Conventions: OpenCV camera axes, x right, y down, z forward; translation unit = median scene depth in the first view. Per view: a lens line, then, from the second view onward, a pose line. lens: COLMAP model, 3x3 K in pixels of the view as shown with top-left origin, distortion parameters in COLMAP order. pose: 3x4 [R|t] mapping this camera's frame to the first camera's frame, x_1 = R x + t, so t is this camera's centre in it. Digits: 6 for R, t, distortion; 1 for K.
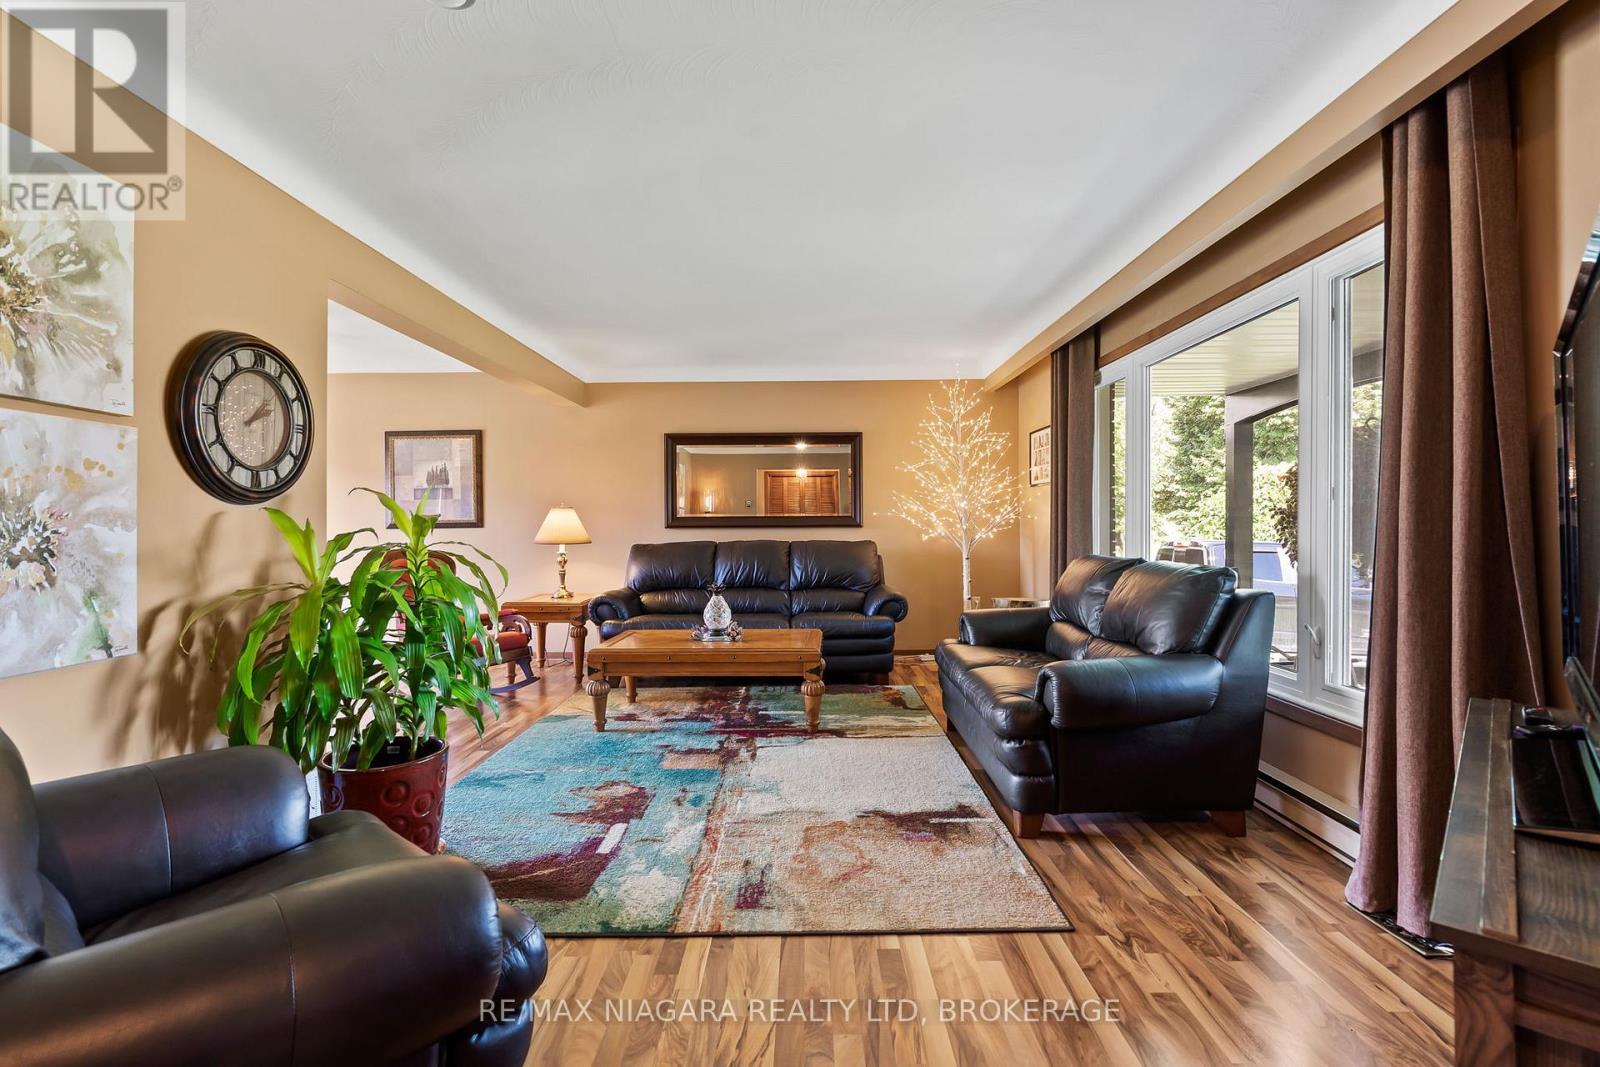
lens RADIAL K [[727.2, 0, 799.9], [0, 727.2, 531.2], [0, 0, 1]] dist [-0.004924, -0.000698]
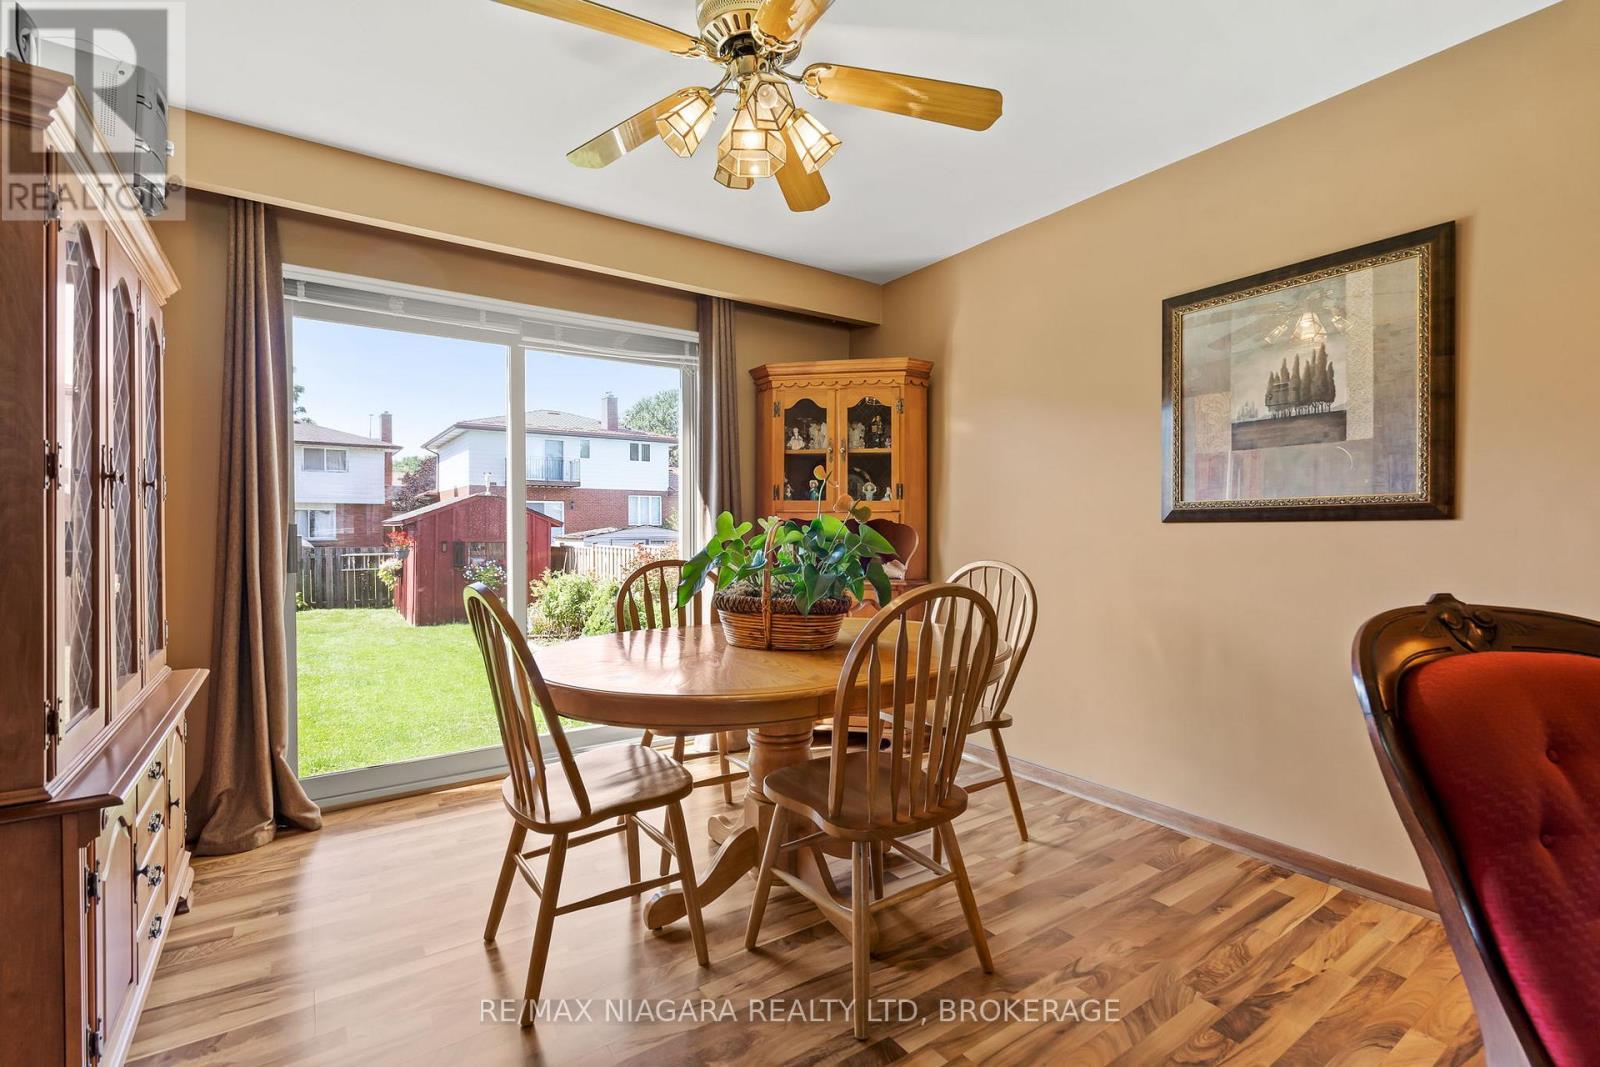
lens RADIAL K [[727.2, 0, 791.0], [0, 727.2, 539.5], [0, 0, 1]] dist [-0.004924, -0.000698]
pose [[0.569802, 0.020377, -0.821529, -0.817400], [-0.006756, 0.999775, 0.020113, -0.000379], [0.821754, -0.005910, 0.569811, 1.370030]]
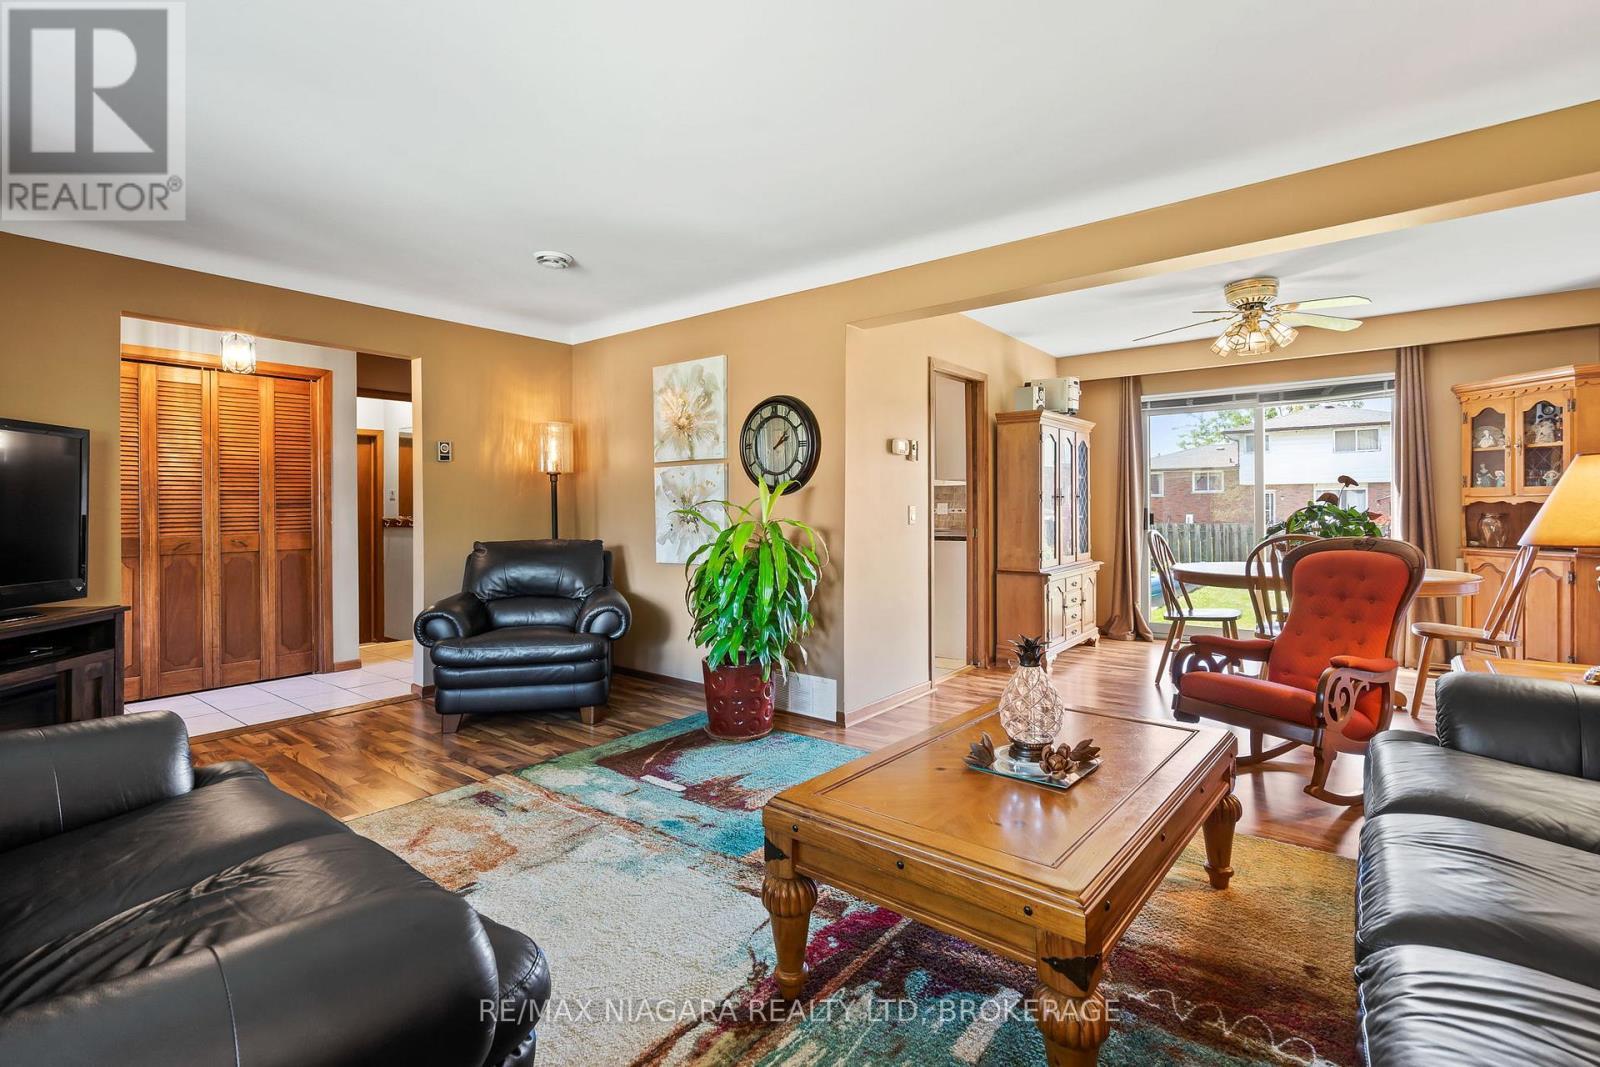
lens RADIAL K [[727.2, 0, 794.2], [0, 727.2, 516.9], [0, 0, 1]] dist [-0.004924, -0.000698]
pose [[-0.611355, 0.017765, -0.791157, 0.529897], [0.005980, 0.999823, 0.017829, -0.014767], [0.791334, 0.006168, -0.611354, 1.927360]]
